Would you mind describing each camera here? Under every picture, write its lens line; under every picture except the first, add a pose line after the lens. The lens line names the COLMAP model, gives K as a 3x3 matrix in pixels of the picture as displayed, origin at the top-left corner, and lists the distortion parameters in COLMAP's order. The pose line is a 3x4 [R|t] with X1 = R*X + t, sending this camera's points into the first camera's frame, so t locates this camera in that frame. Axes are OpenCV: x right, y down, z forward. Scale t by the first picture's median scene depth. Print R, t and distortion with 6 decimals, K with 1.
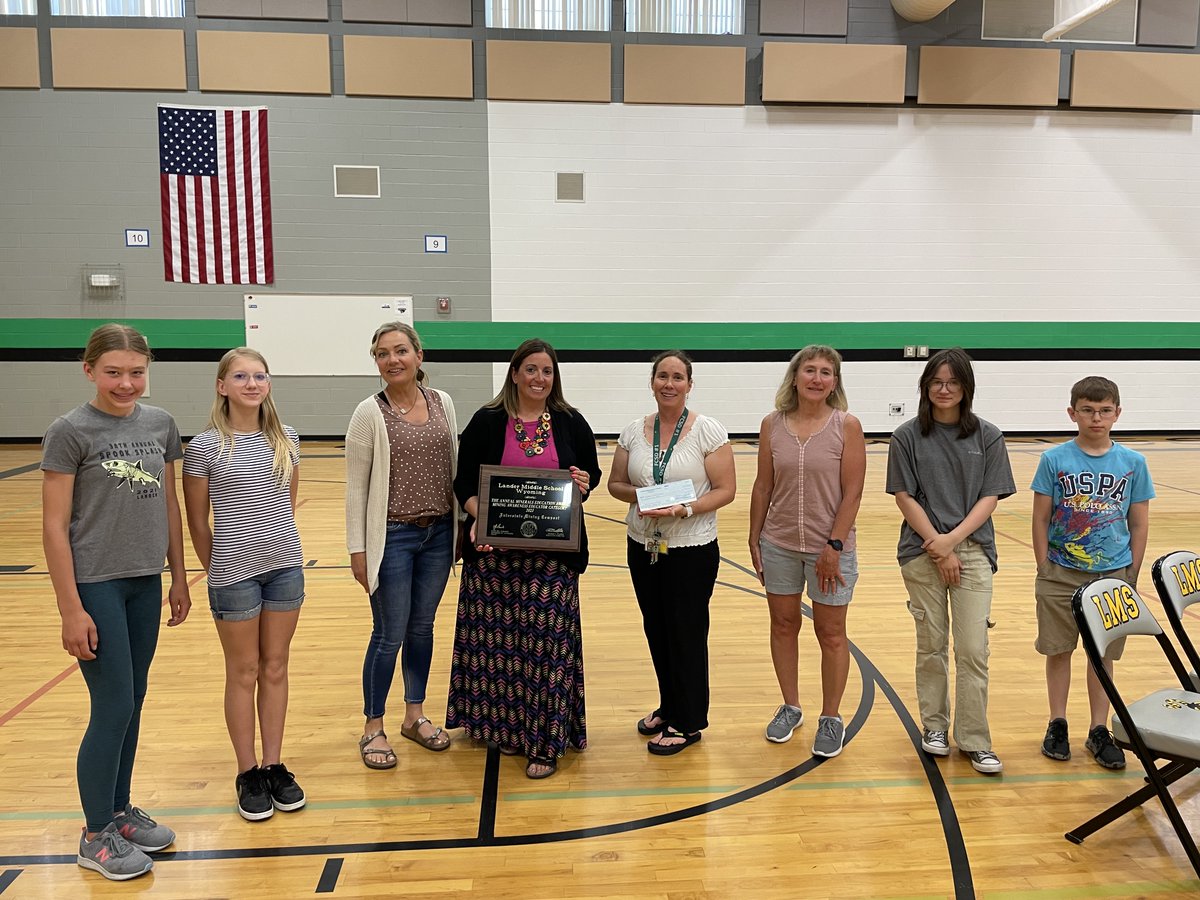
lens RADIAL K [[895.6, 0, 600.0], [0, 895.6, 450.0], [0, 0, 1]] dist [-0.024702, -0.004840]
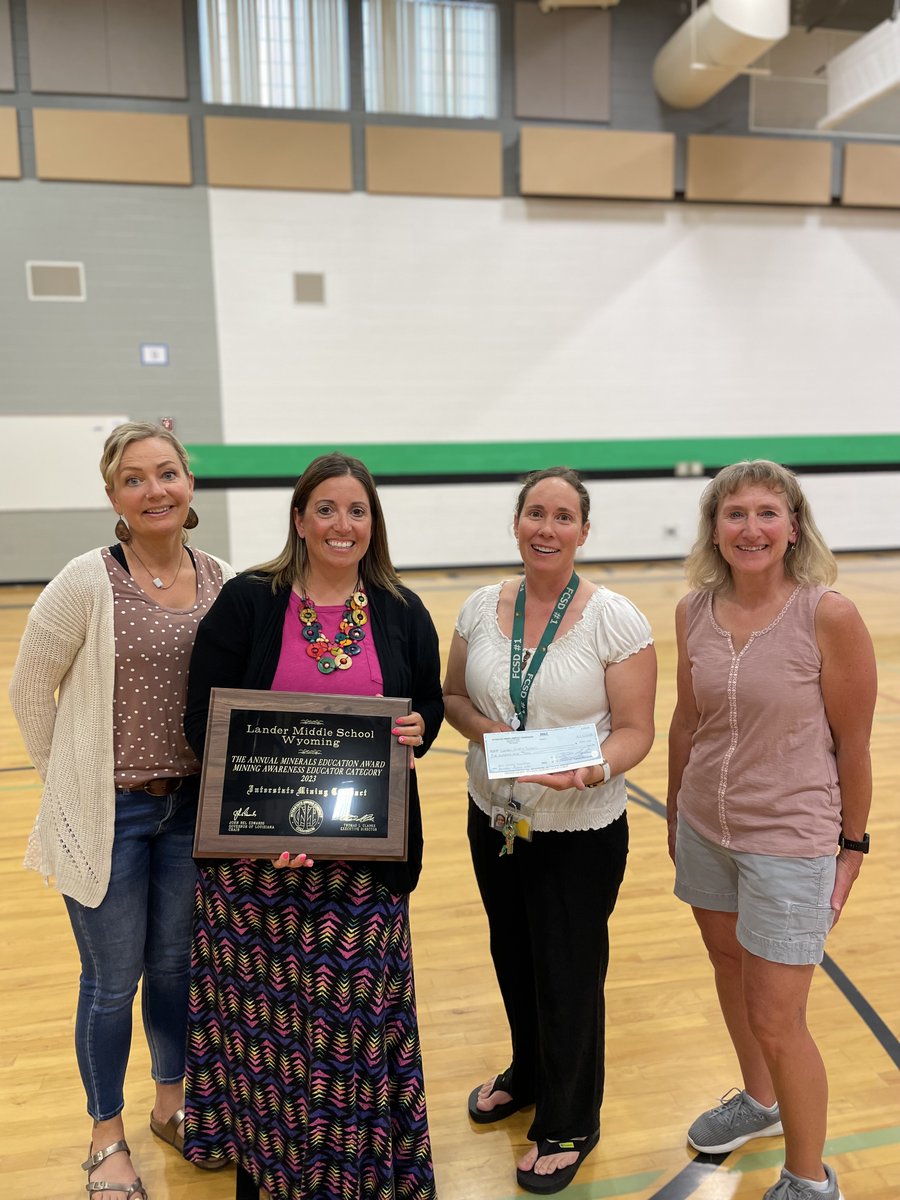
lens RADIAL K [[895.6, 0, 453.8], [0, 895.6, 609.5], [0, 0, 1]] dist [-0.024702, -0.004840]
pose [[0.991757, -0.039216, 0.121987, -0.012043], [0.034414, 0.998557, 0.041227, -0.010775], [-0.123427, -0.036689, 0.991675, 0.102418]]
